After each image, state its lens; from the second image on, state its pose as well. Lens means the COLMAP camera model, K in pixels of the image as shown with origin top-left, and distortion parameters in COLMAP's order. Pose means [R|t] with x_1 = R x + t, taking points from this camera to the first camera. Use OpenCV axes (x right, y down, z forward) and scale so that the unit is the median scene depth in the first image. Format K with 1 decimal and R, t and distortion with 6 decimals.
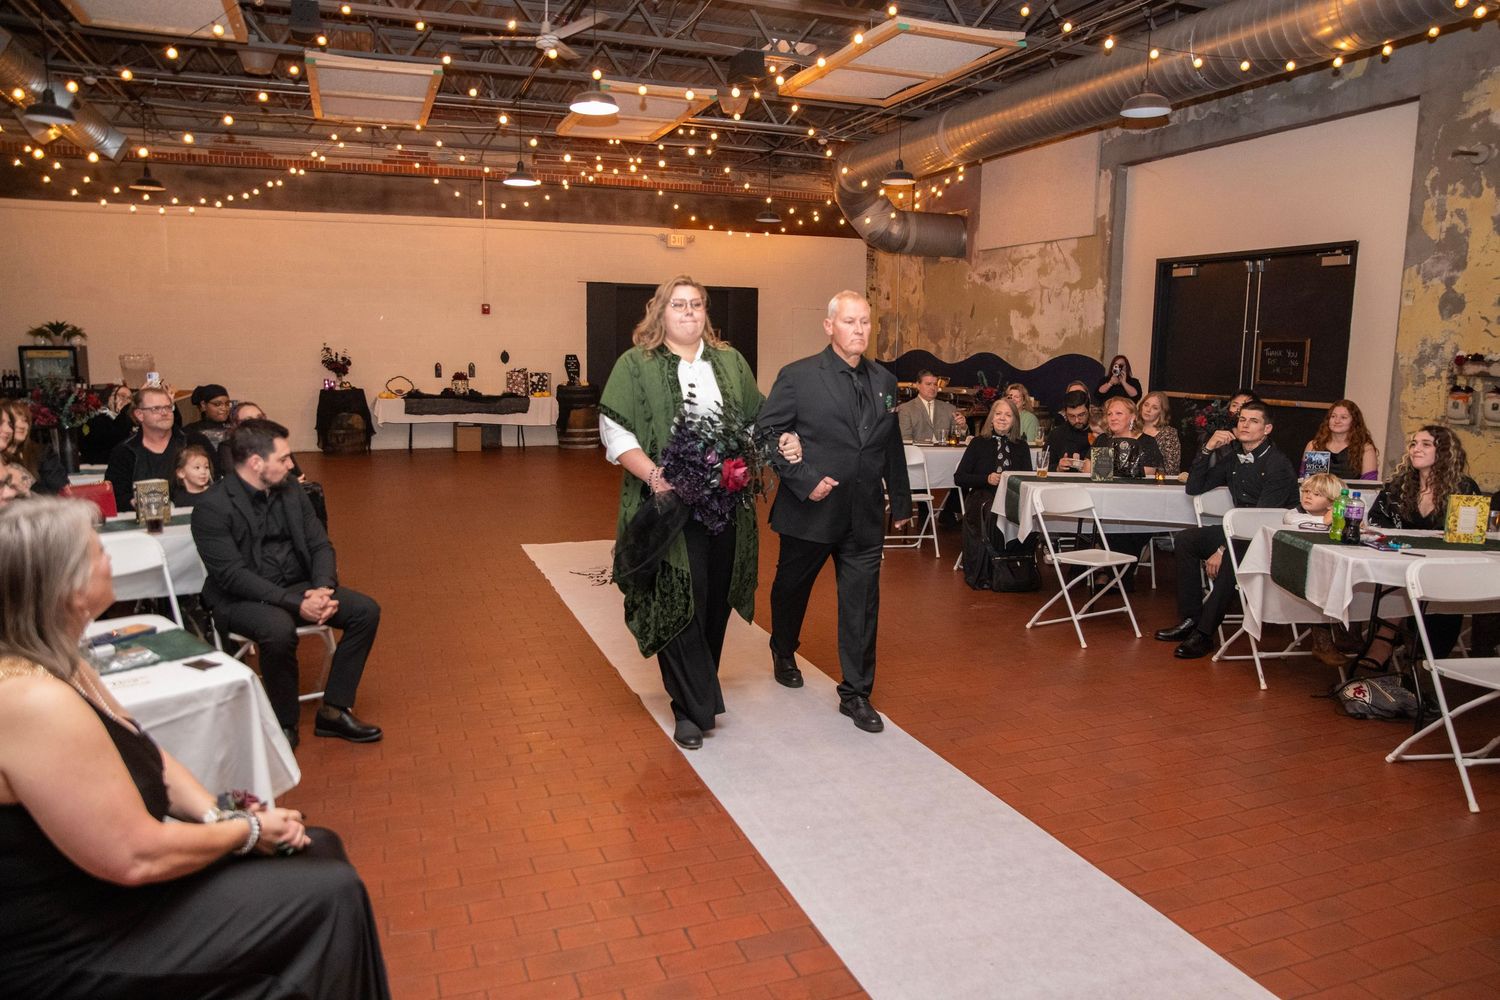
lens RADIAL K [[1023.7, 0, 750.0], [0, 1023.7, 500.0], [0, 0, 1]] dist [-0.115845, 0.087248]
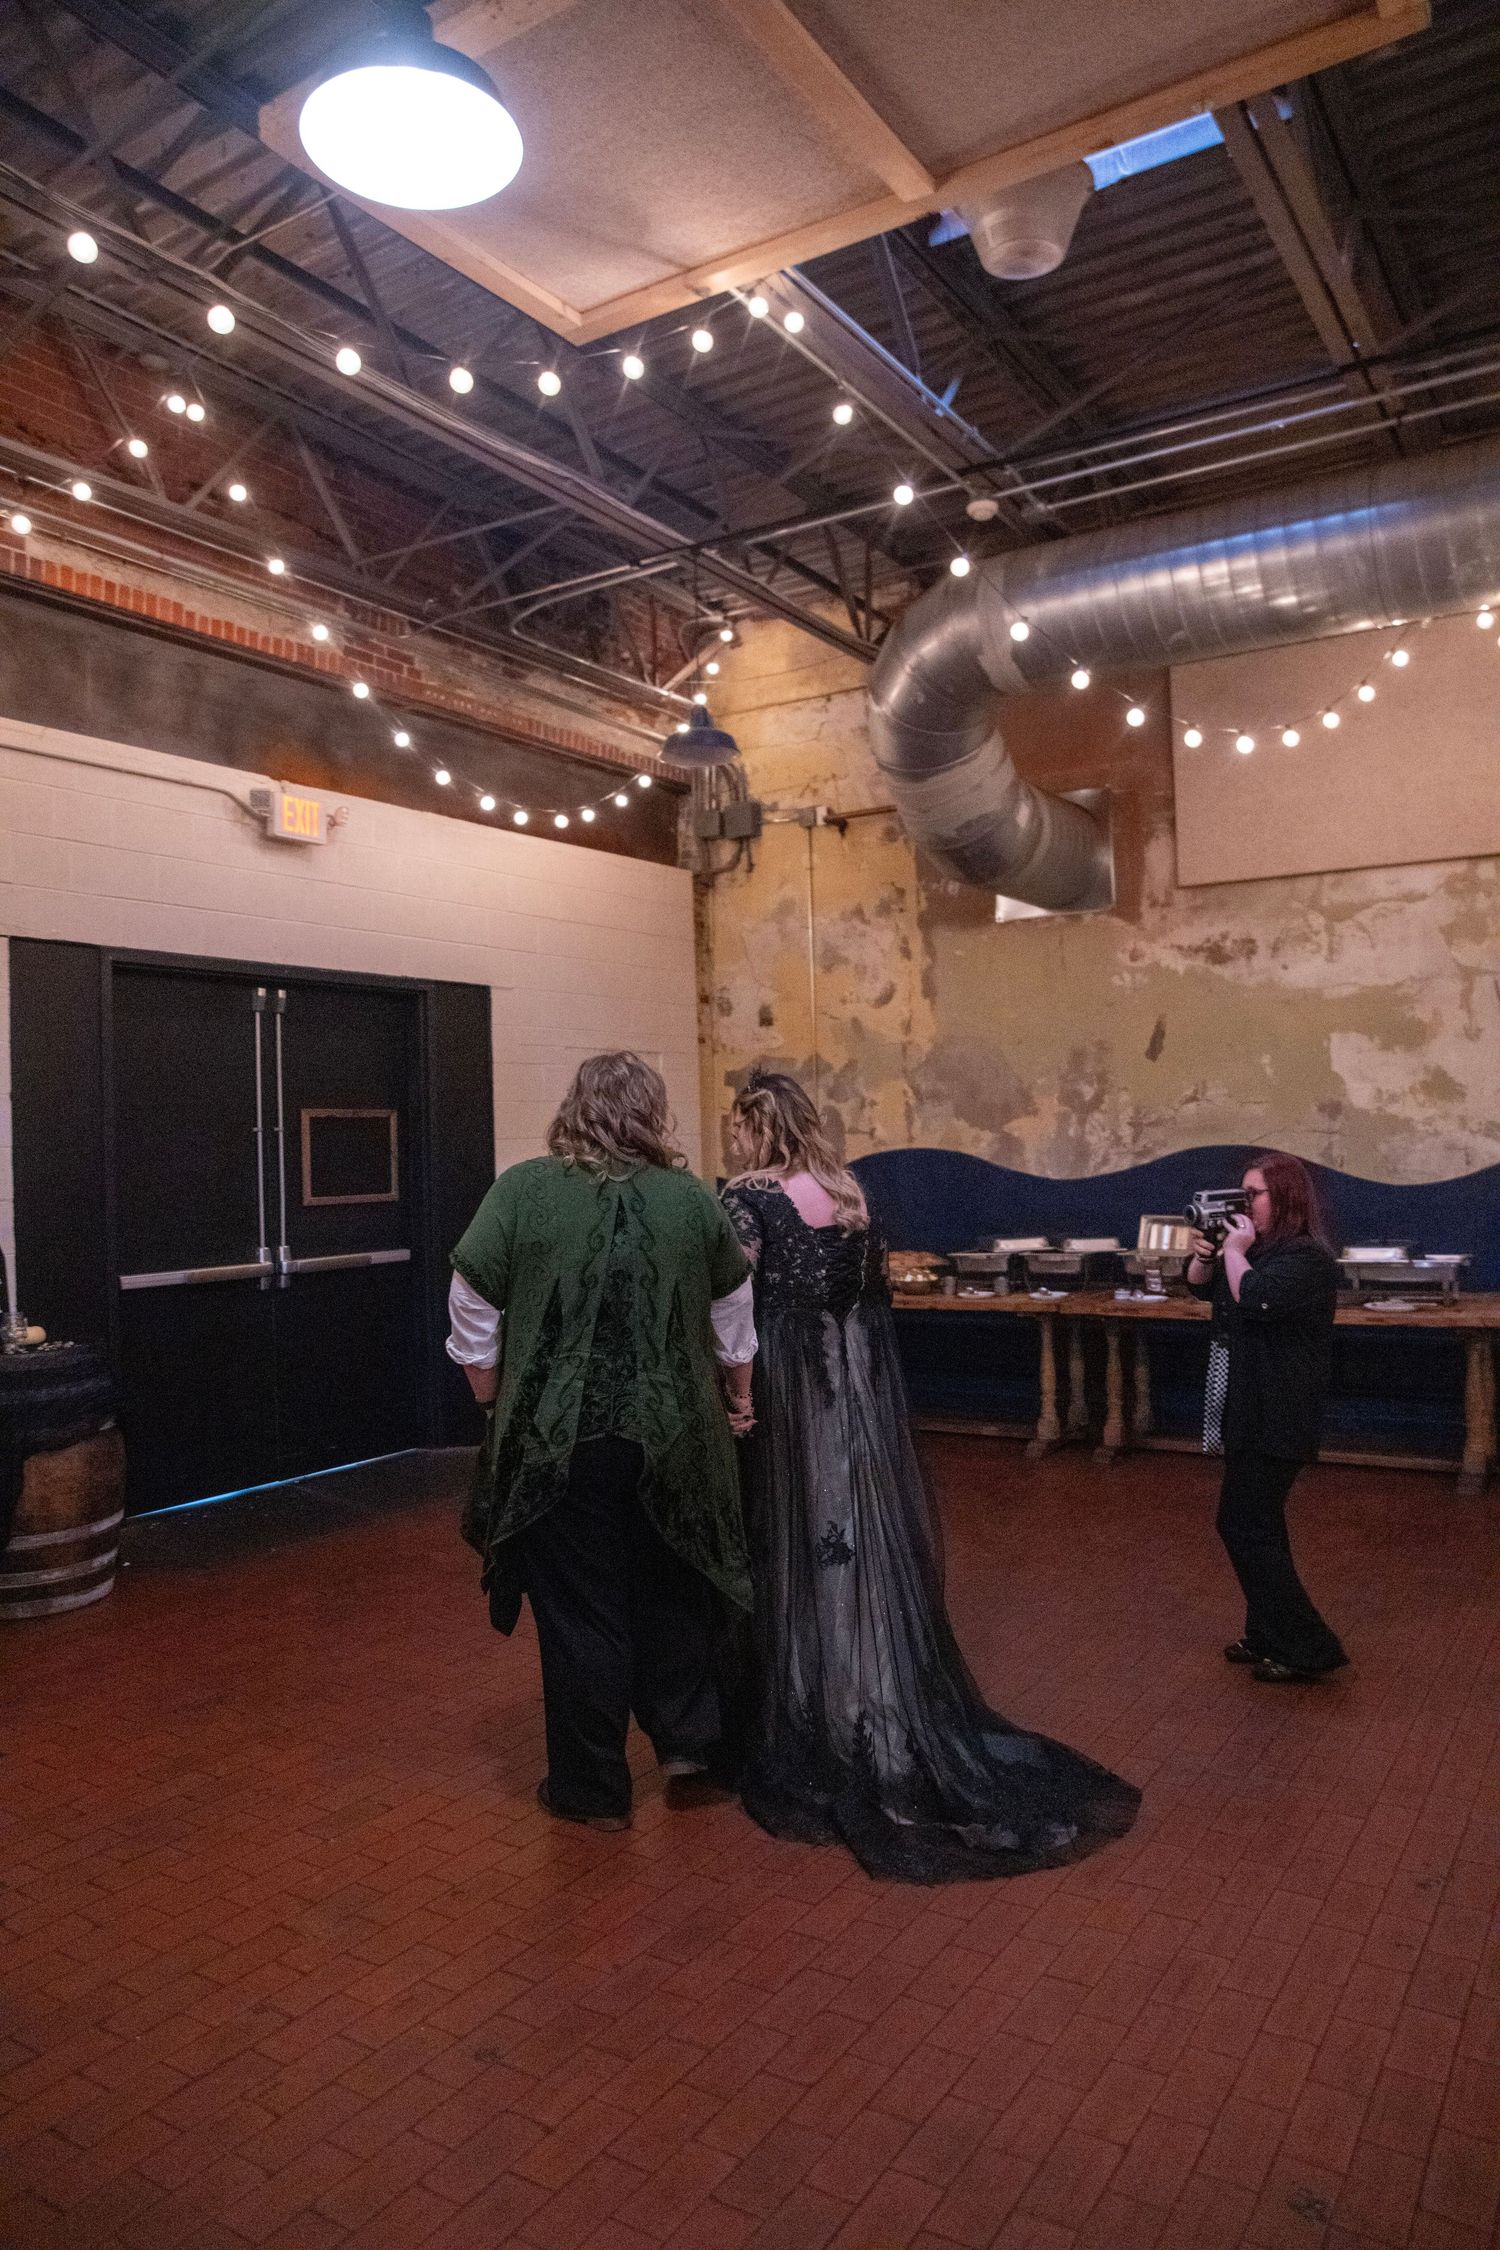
lens RADIAL K [[1535.5, 0, 750.0], [0, 1535.5, 1125.0], [0, 0, 1]] dist [-0.115845, 0.087248]
pose [[0.800179, -0.030197, 0.599000, -0.247797], [0.126038, 0.984896, -0.118718, -0.102085], [-0.586368, 0.170492, 0.791899, 0.617216]]
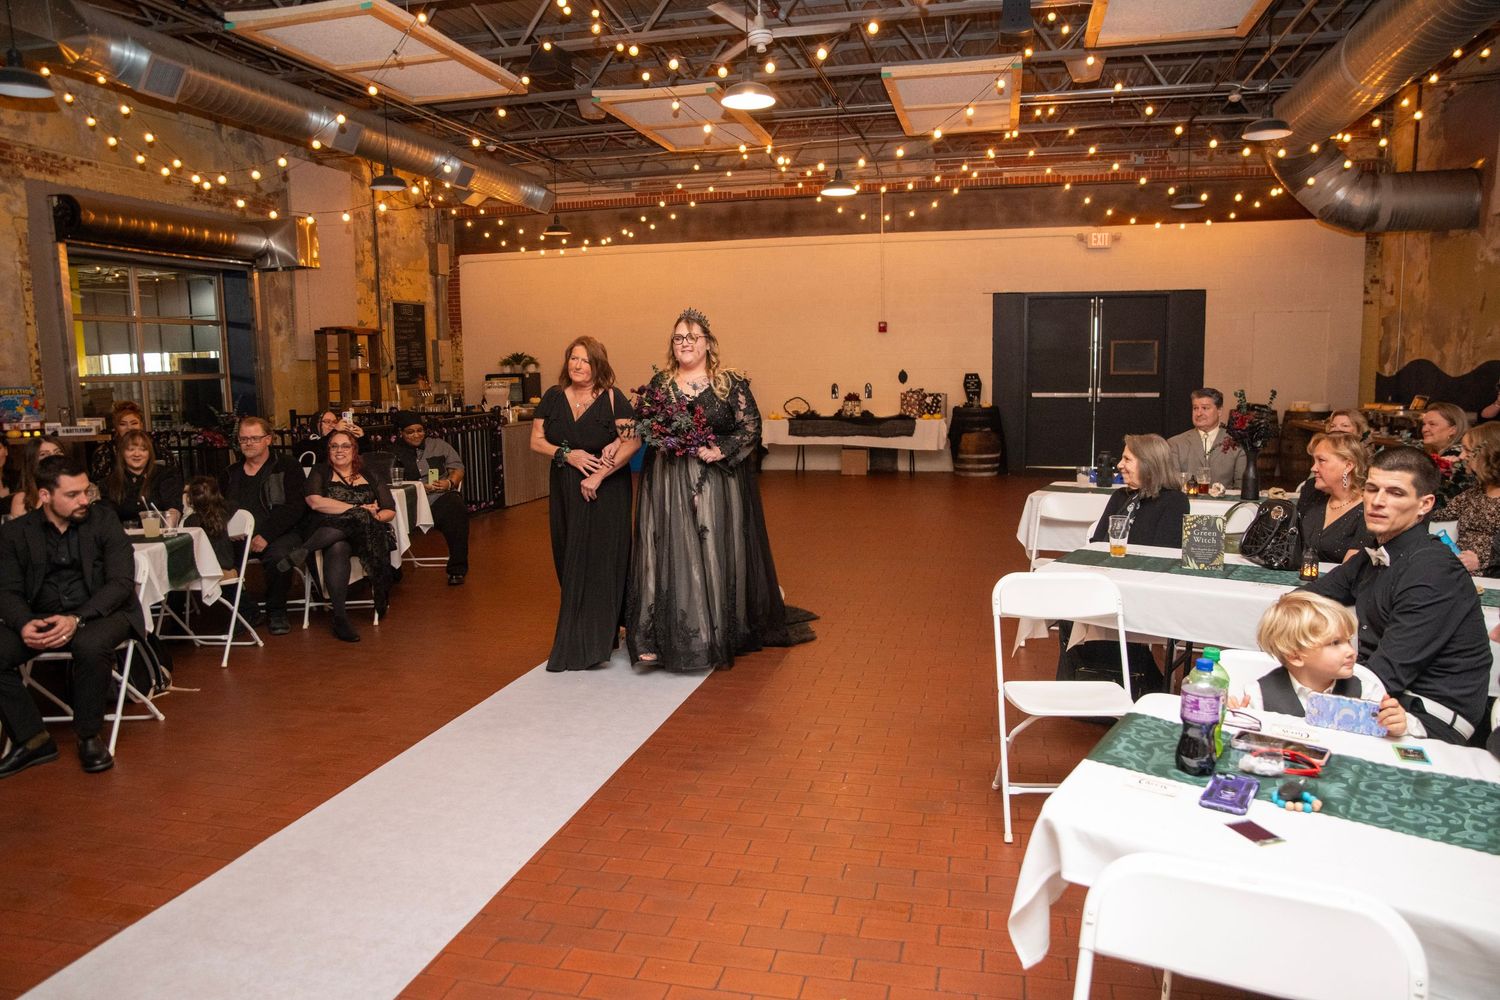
lens RADIAL K [[1023.7, 0, 750.0], [0, 1023.7, 500.0], [0, 0, 1]] dist [-0.115845, 0.087248]
pose [[0.822395, 0.046838, -0.566986, 0.188799], [-0.055813, 0.998440, 0.001524, -0.019866], [0.566173, 0.030392, 0.823726, 0.141084]]
